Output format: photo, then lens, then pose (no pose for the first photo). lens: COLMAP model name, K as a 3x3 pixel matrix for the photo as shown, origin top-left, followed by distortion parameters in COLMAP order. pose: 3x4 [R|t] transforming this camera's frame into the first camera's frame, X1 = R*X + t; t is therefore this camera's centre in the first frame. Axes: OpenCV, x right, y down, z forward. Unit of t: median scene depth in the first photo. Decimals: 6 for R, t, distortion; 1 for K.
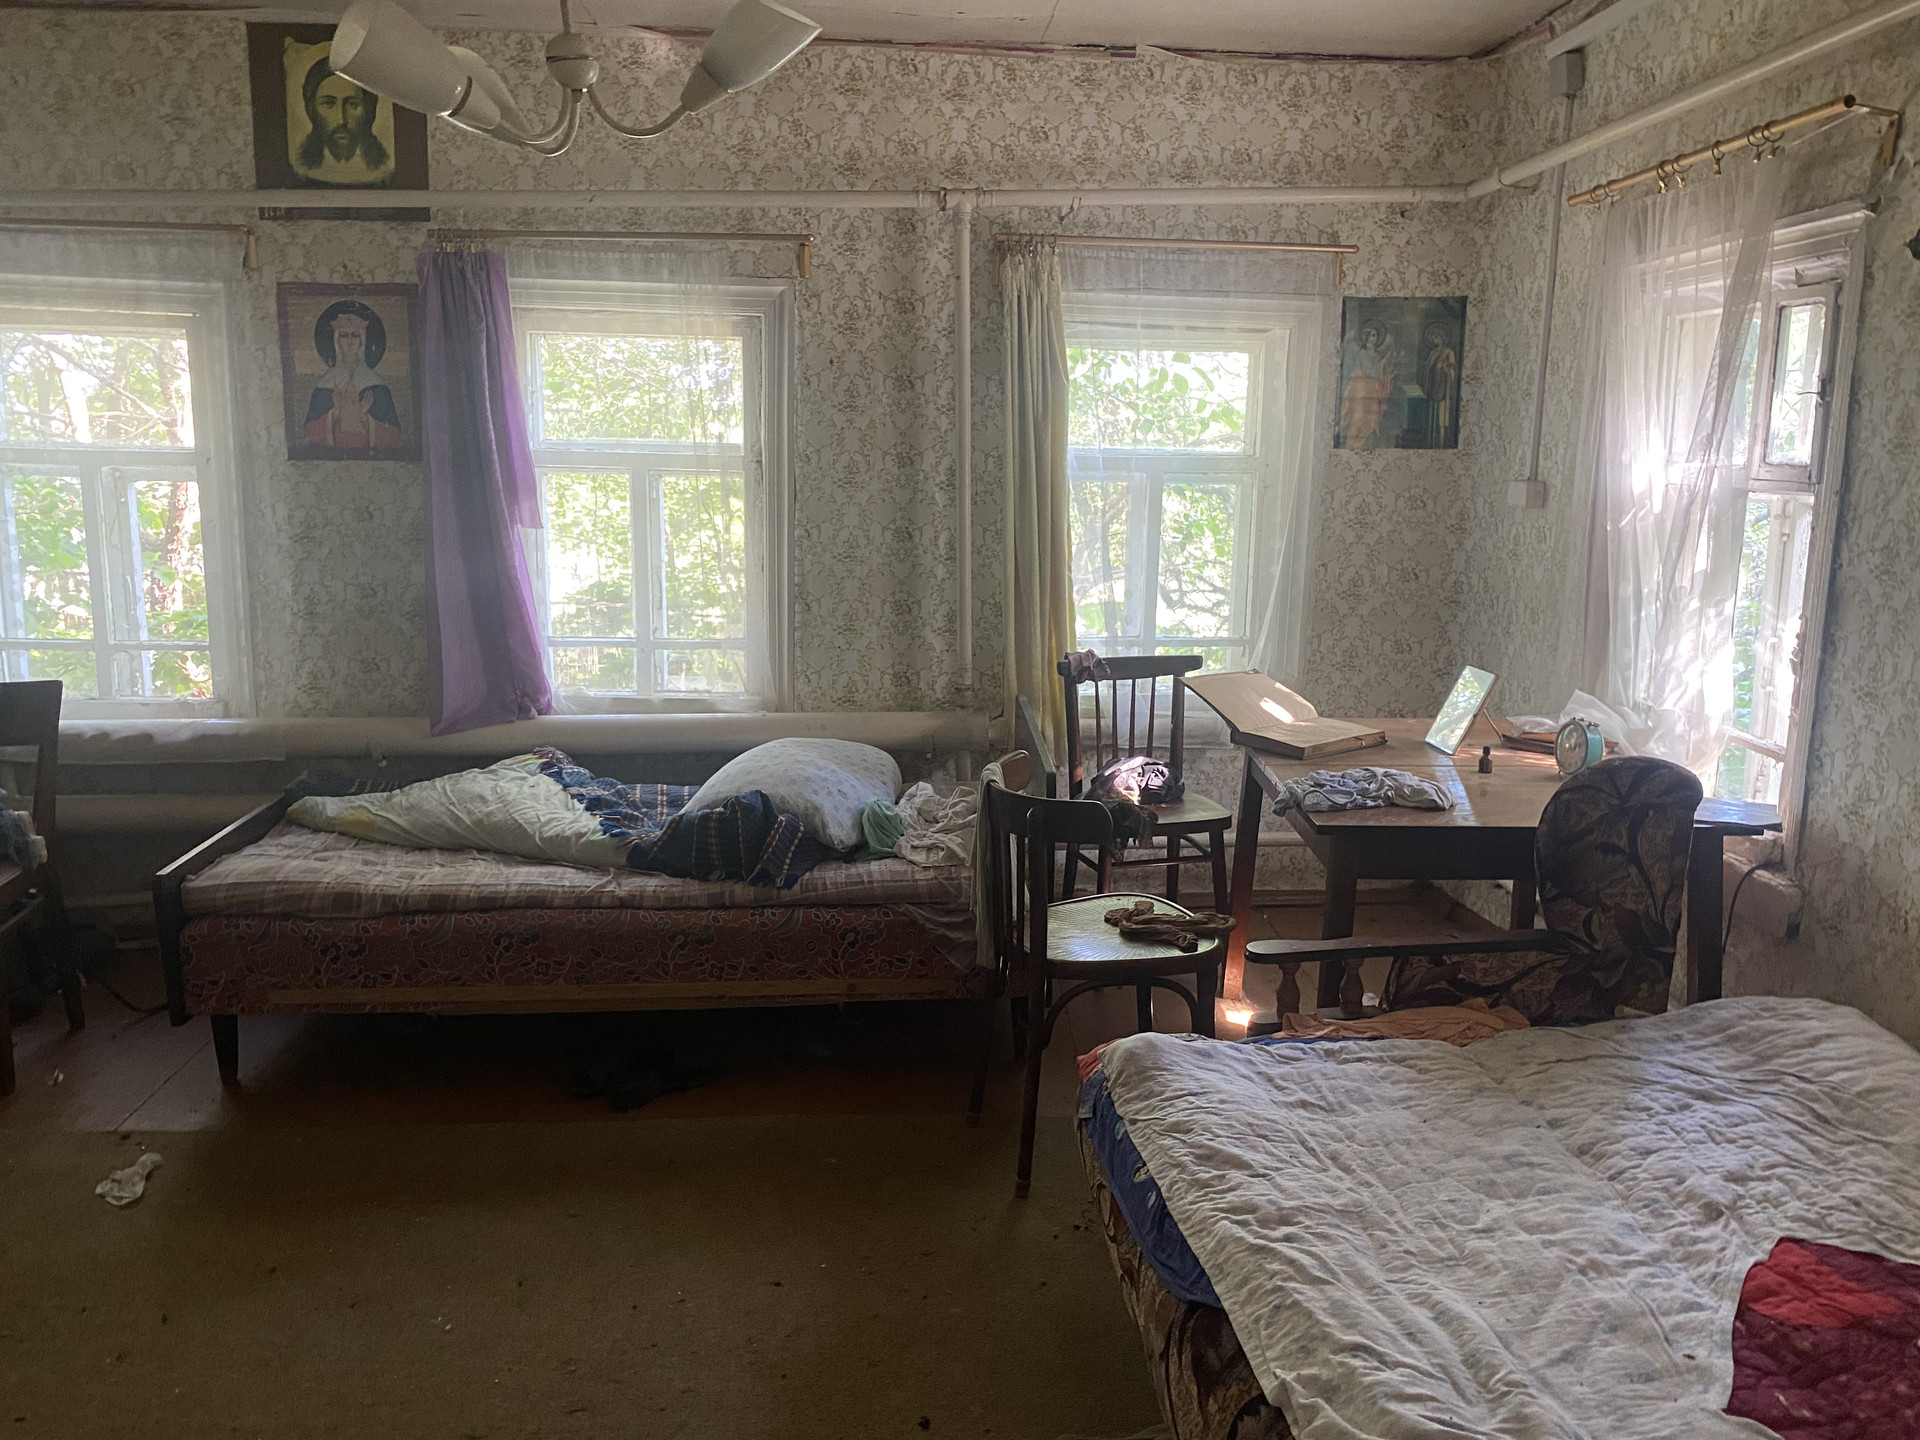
lens RADIAL K [[1375.3, 0, 963.5], [0, 1375.3, 715.6], [0, 0, 1]] dist [0.007619, -0.006285]
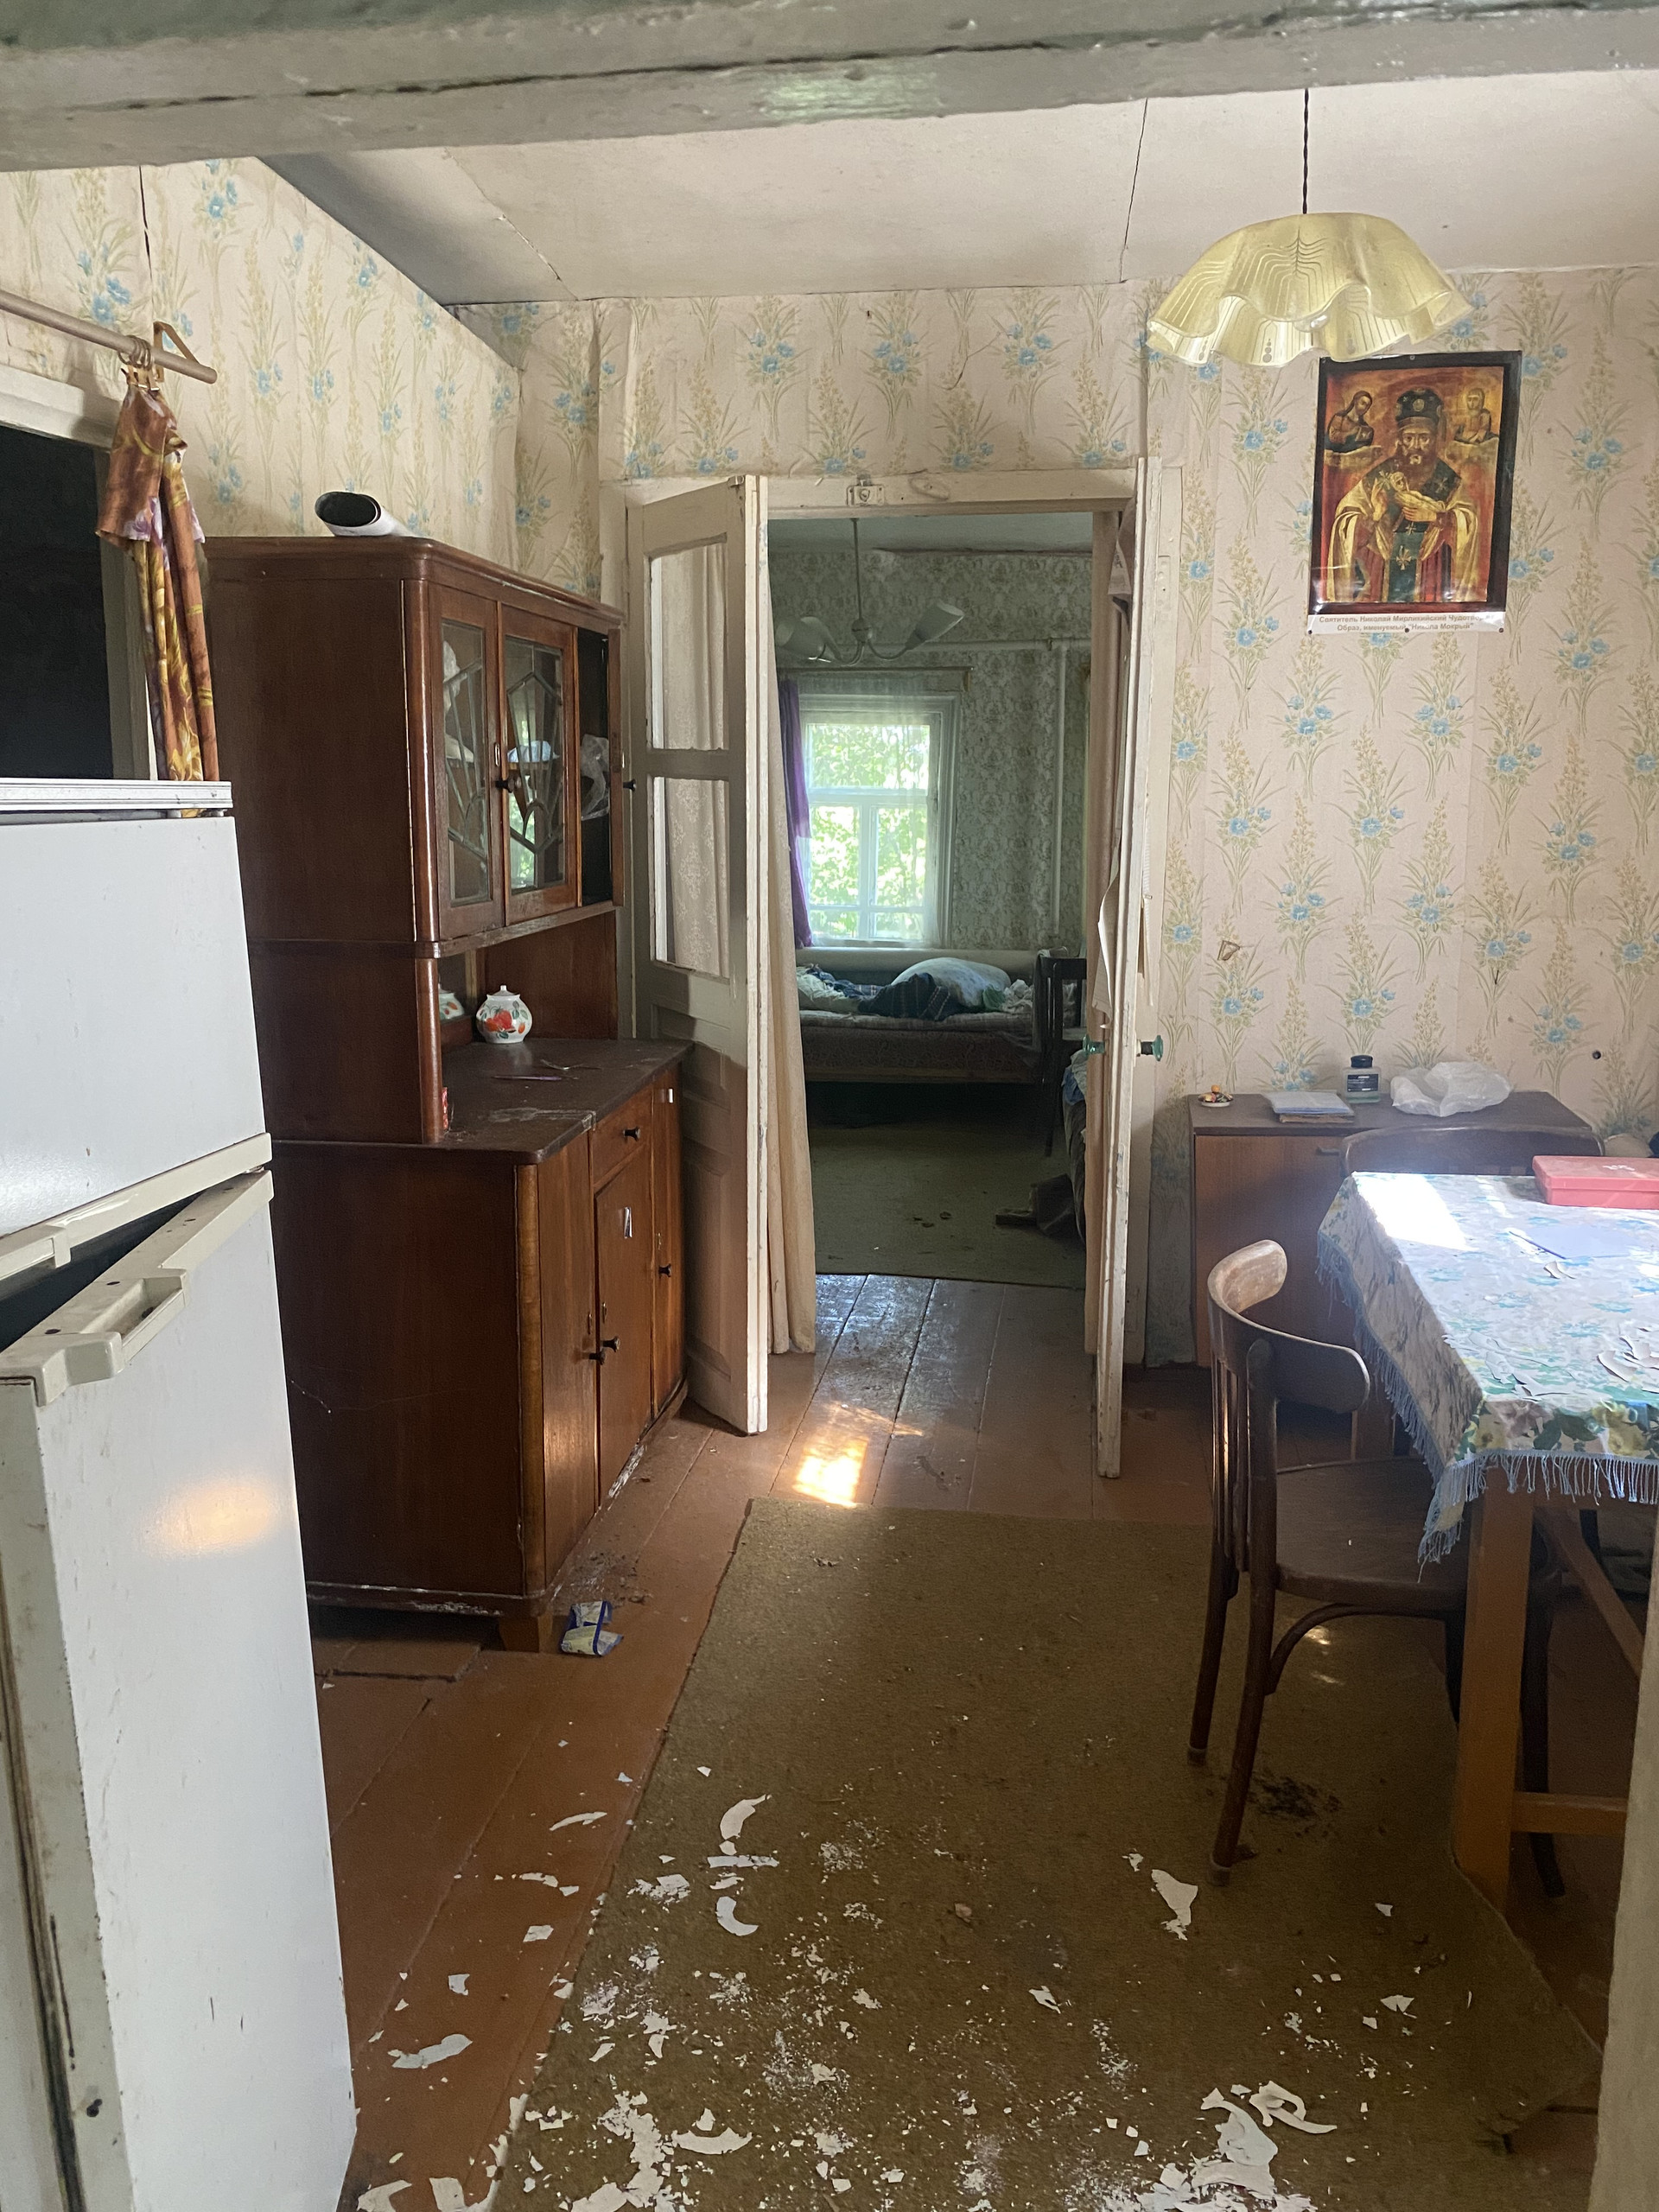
lens RADIAL K [[1584.4, 0, 826.9], [0, 1584.4, 1105.6], [0, 0, 1]] dist [0.007619, -0.006285]
pose [[0.975569, 0.040777, -0.215877, 0.159231], [-0.039388, 0.999166, 0.010737, 0.179556], [0.216135, -0.001972, 0.976362, -0.950657]]
